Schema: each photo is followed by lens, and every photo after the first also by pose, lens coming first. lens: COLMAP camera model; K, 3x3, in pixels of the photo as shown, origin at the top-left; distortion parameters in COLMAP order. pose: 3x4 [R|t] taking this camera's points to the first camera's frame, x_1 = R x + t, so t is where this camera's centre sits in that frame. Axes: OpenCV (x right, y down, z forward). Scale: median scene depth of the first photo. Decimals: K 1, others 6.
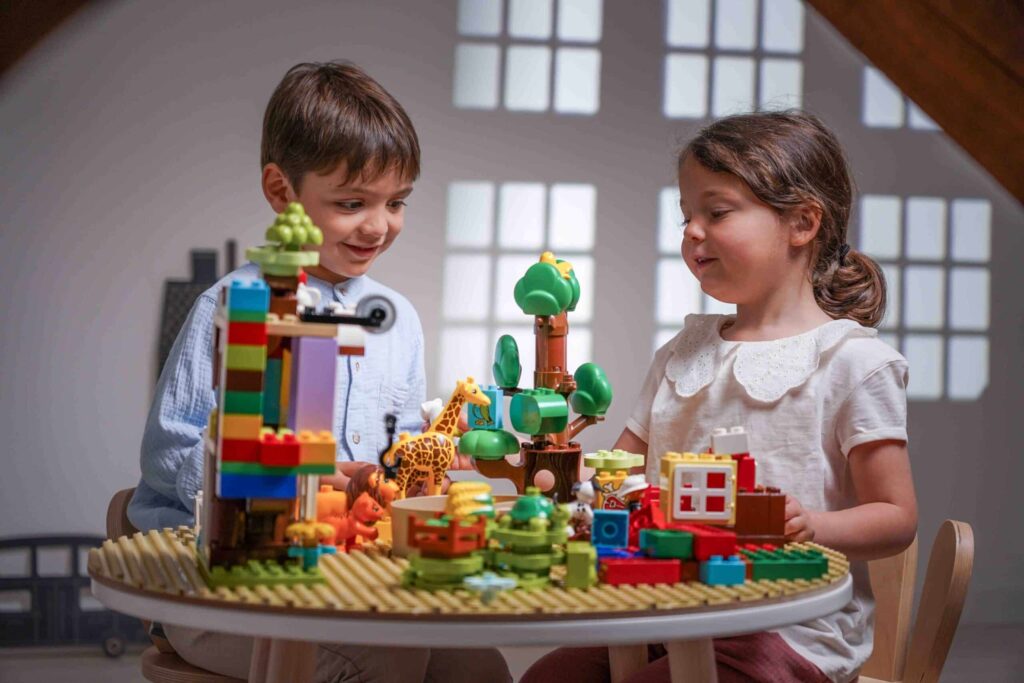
lens RADIAL K [[2370.9, 0, 512.0], [0, 2370.9, 341.5], [0, 0, 1]] dist [-0.019485, -0.196329]
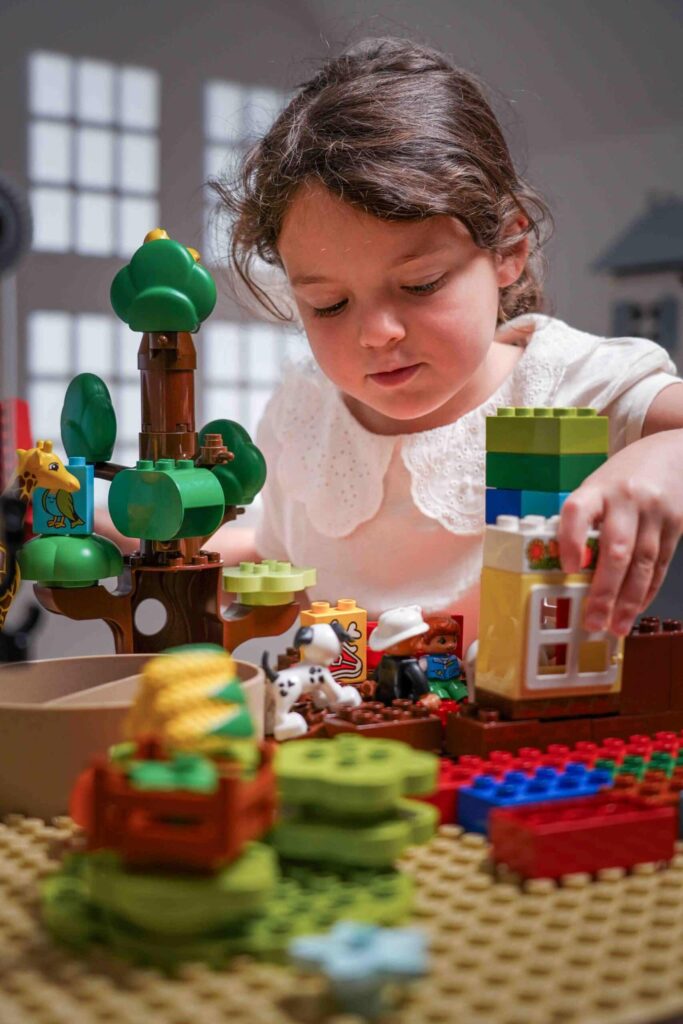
lens RADIAL K [[1552.6, 0, 341.5], [0, 1552.6, 512.0], [0, 0, 1]] dist [-0.030409, 0.062962]
pose [[0.946497, -0.032752, 0.321046, -0.075303], [0.026262, 0.999354, 0.024525, 0.026750], [-0.321641, -0.014782, 0.946746, 0.693131]]
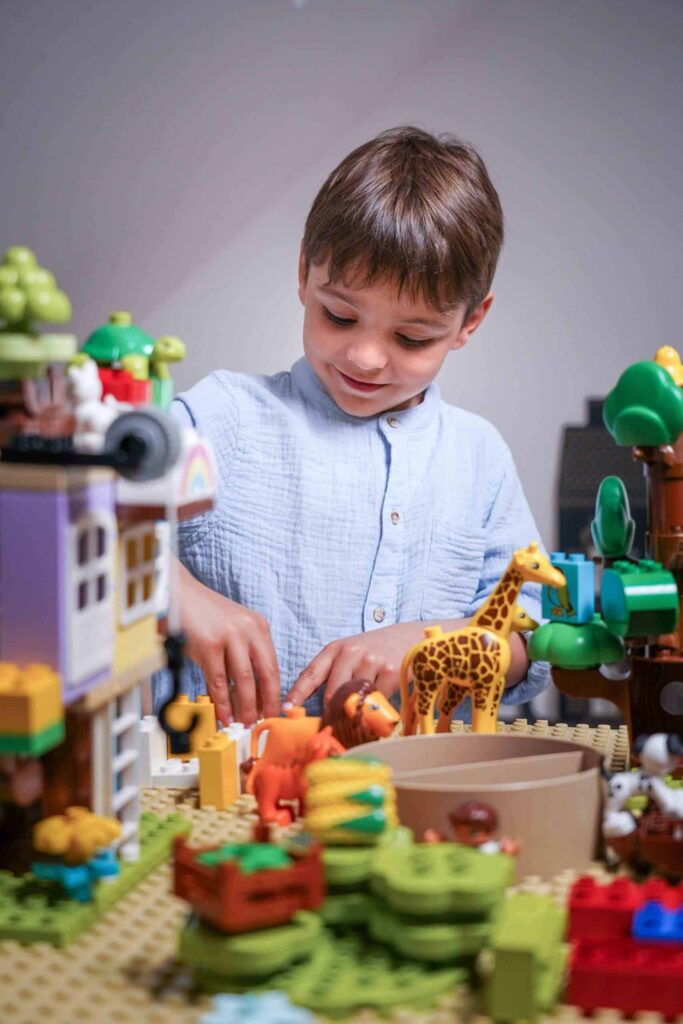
lens RADIAL K [[1552.6, 0, 341.5], [0, 1552.6, 512.0], [0, 0, 1]] dist [-0.030409, 0.062962]
pose [[0.918267, 0.000565, -0.395962, 0.112296], [0.008867, 0.999719, 0.021990, -0.003717], [0.395863, -0.023703, 0.918004, 0.646151]]
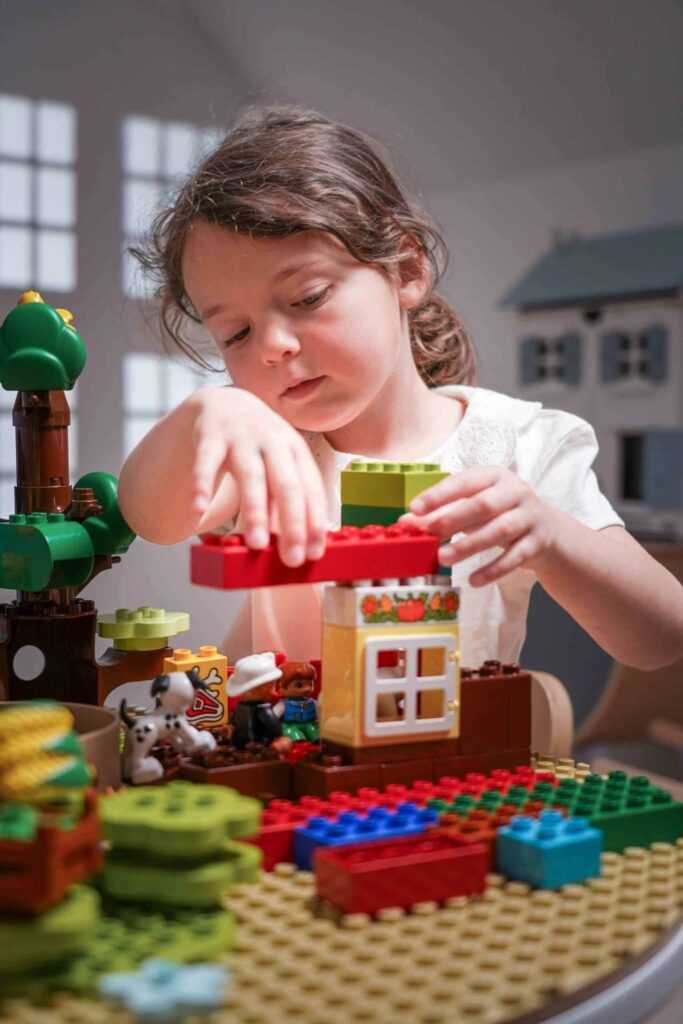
lens RADIAL K [[1552.6, 0, 341.5], [0, 1552.6, 512.0], [0, 0, 1]] dist [-0.030409, 0.062962]
pose [[0.932137, -0.035949, 0.360317, -0.063136], [0.034784, 0.999348, 0.009720, 0.020146], [-0.360431, 0.003473, 0.932779, 0.667378]]
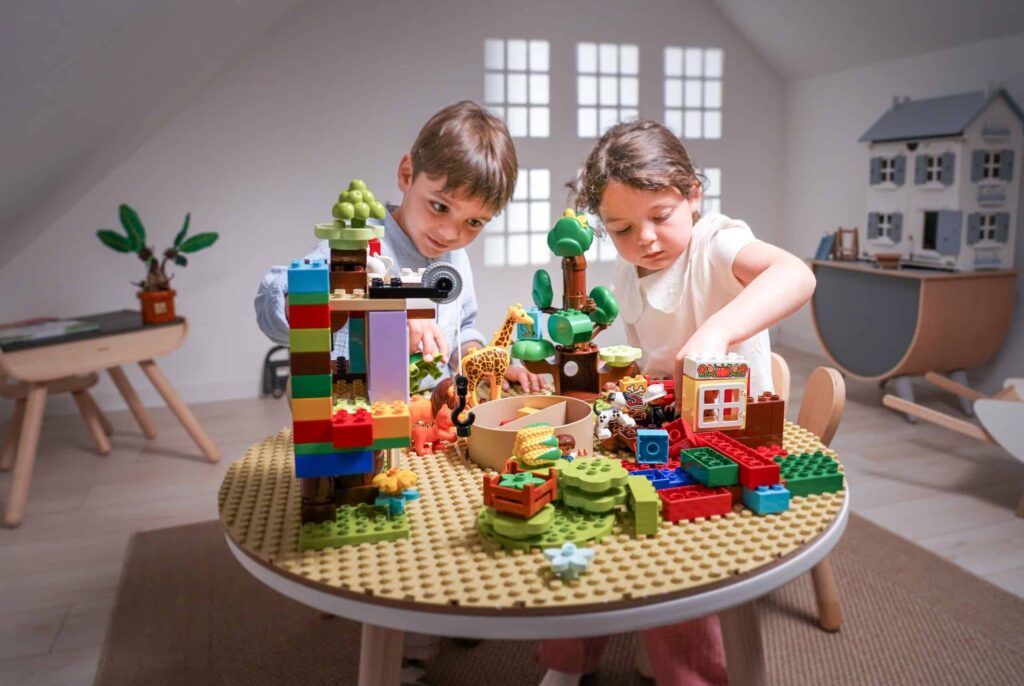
lens RADIAL K [[773.2, 0, 509.8], [0, 773.2, 317.8], [0, 0, 1]] dist [-0.052674, 0.000215]
pose [[0.998836, -0.047866, 0.005934, -0.028083], [0.046864, 0.992218, 0.115355, -0.031673], [-0.011410, -0.114942, 0.993307, 0.611589]]
